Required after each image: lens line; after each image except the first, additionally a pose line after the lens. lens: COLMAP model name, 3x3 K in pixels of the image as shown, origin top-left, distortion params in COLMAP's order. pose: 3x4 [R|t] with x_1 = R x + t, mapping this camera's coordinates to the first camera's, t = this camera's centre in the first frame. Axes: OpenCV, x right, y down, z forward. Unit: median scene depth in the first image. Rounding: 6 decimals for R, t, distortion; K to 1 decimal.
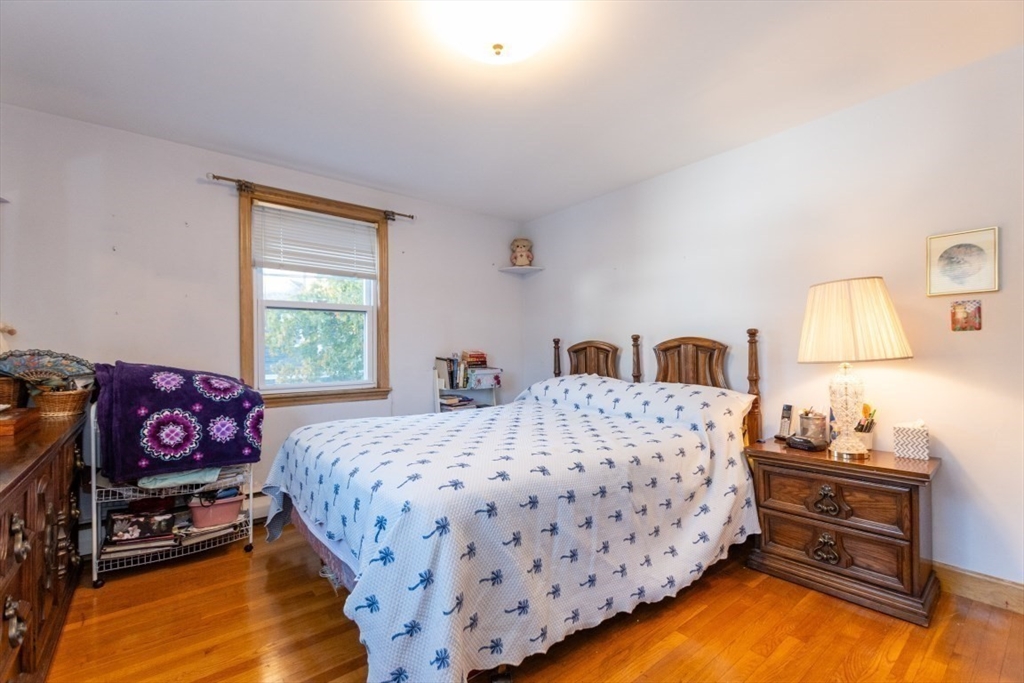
lens RADIAL K [[428.0, 0, 506.7], [0, 428.0, 350.3], [0, 0, 1]] dist [0.001604, 0.000155]
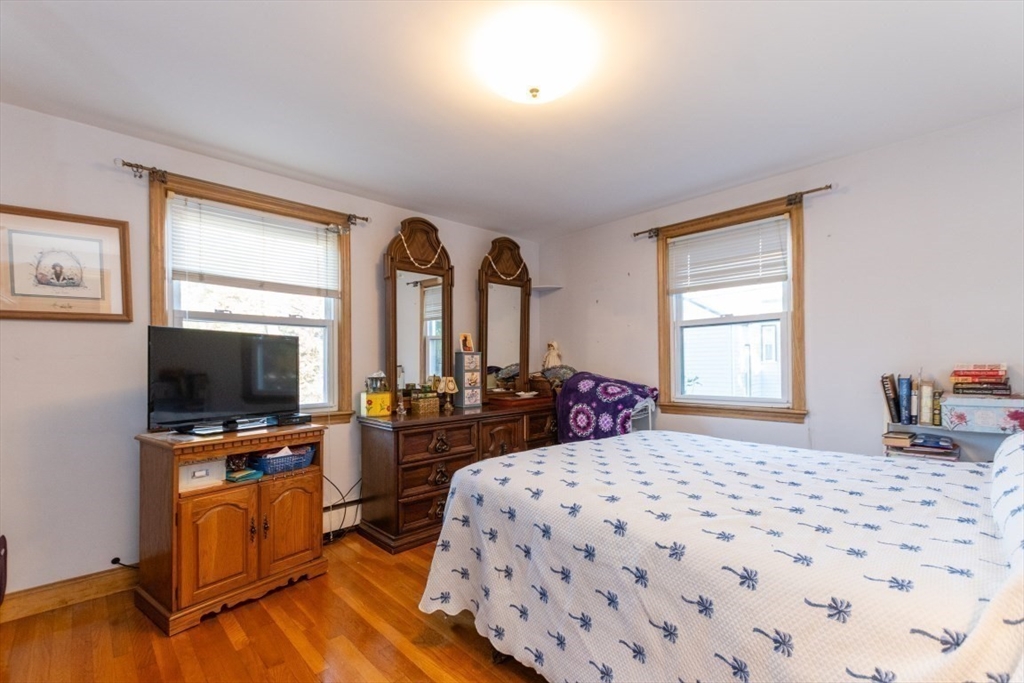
lens RADIAL K [[428.0, 0, 506.7], [0, 428.0, 350.3], [0, 0, 1]] dist [0.001604, 0.000155]
pose [[0.120528, -0.026647, -0.992352, 0.679499], [0.015544, 0.999568, -0.024953, -0.020148], [0.992588, -0.012417, 0.120891, 0.507729]]
